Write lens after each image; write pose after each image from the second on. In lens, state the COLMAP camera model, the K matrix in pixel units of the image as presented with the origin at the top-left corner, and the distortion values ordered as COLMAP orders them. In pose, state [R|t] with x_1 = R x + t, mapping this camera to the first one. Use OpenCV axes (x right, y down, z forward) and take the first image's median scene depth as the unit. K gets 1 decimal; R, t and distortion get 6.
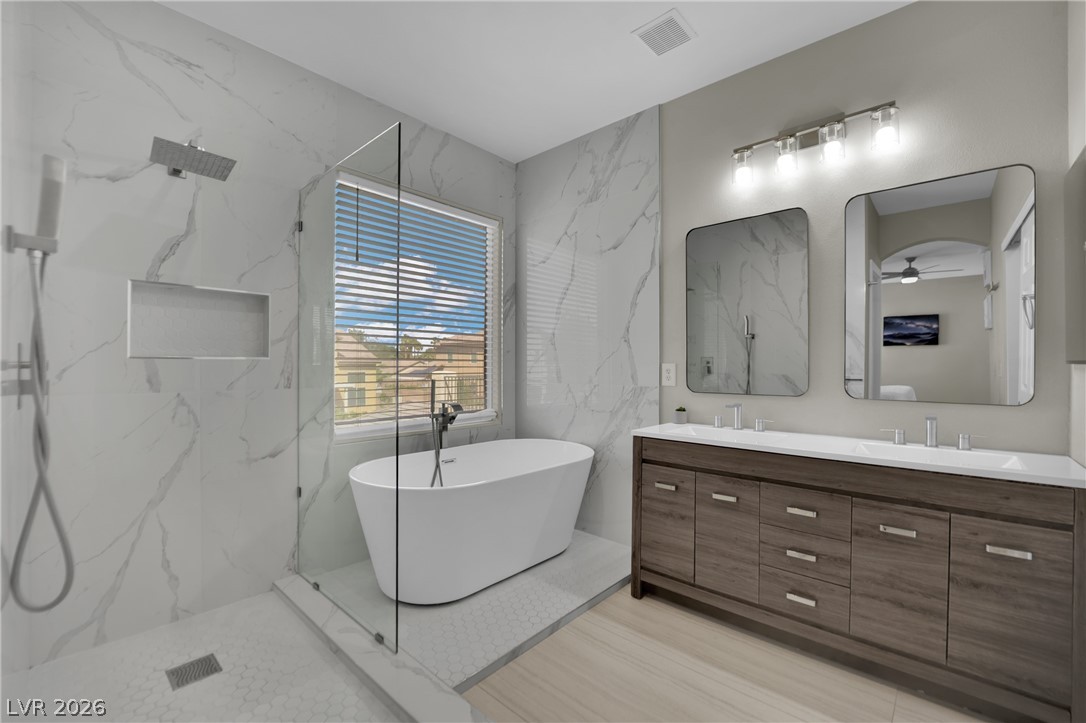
lens RADIAL K [[448.2, 0, 542.8], [0, 448.2, 361.7], [0, 0, 1]] dist [-0.022803, 0.000970]
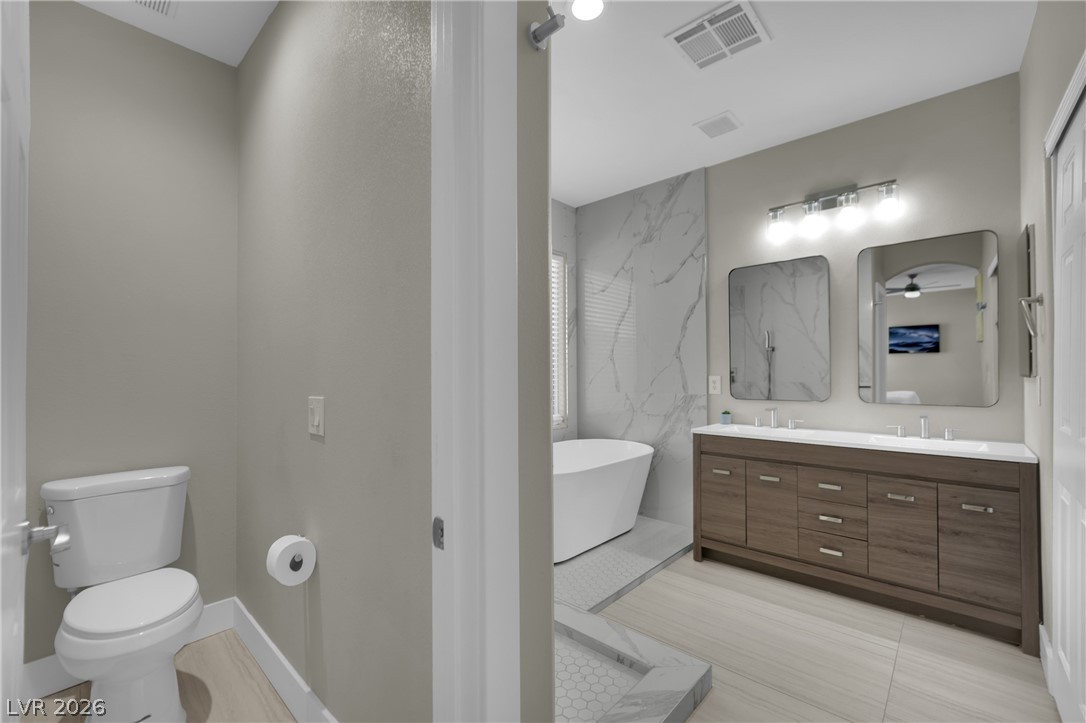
lens RADIAL K [[448.2, 0, 541.4], [0, 448.2, 365.0], [0, 0, 1]] dist [-0.022803, 0.000970]
pose [[0.999908, -0.009413, -0.009750, -0.220353], [0.009352, 0.999936, -0.006312, -0.027419], [0.009809, 0.006220, 0.999933, -0.285892]]
